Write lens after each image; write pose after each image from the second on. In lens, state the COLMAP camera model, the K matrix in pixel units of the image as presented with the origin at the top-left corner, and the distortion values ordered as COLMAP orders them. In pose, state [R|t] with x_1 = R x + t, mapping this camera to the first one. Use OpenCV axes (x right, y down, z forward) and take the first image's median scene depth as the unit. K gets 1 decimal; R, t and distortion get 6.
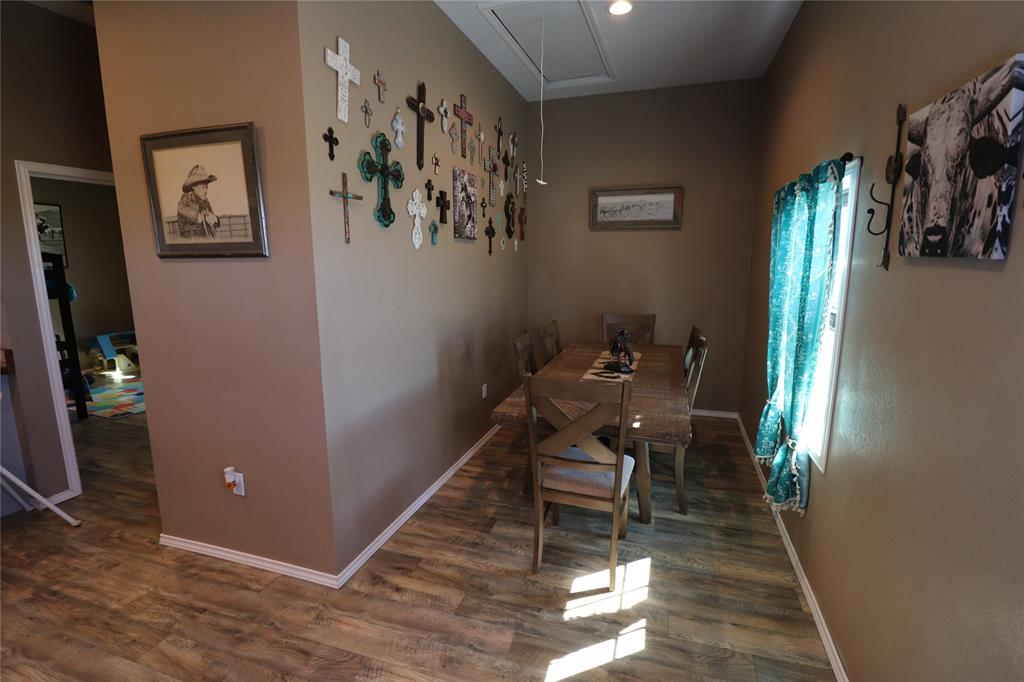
lens RADIAL K [[477.8, 0, 510.2], [0, 477.8, 339.9], [0, 0, 1]] dist [-0.014775, -0.000798]
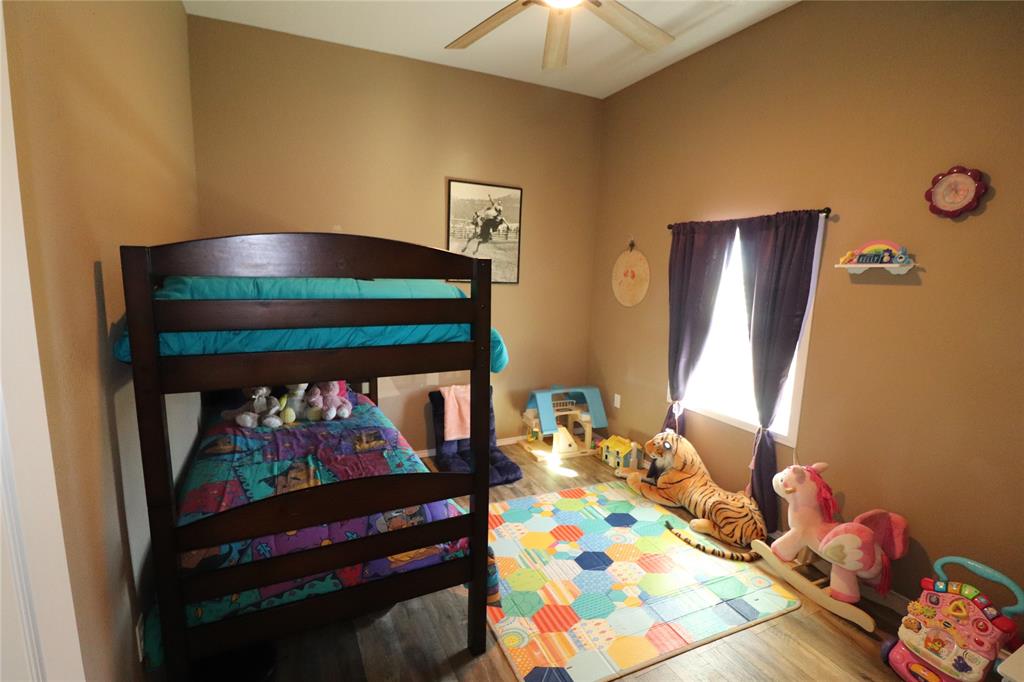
lens RADIAL K [[477.8, 0, 510.2], [0, 477.8, 339.9], [0, 0, 1]] dist [-0.014775, -0.000798]
pose [[0.700268, 0.123126, -0.703182, -0.460303], [-0.145992, 0.988896, 0.027768, -0.091572], [0.698793, 0.083214, 0.710468, 0.516590]]
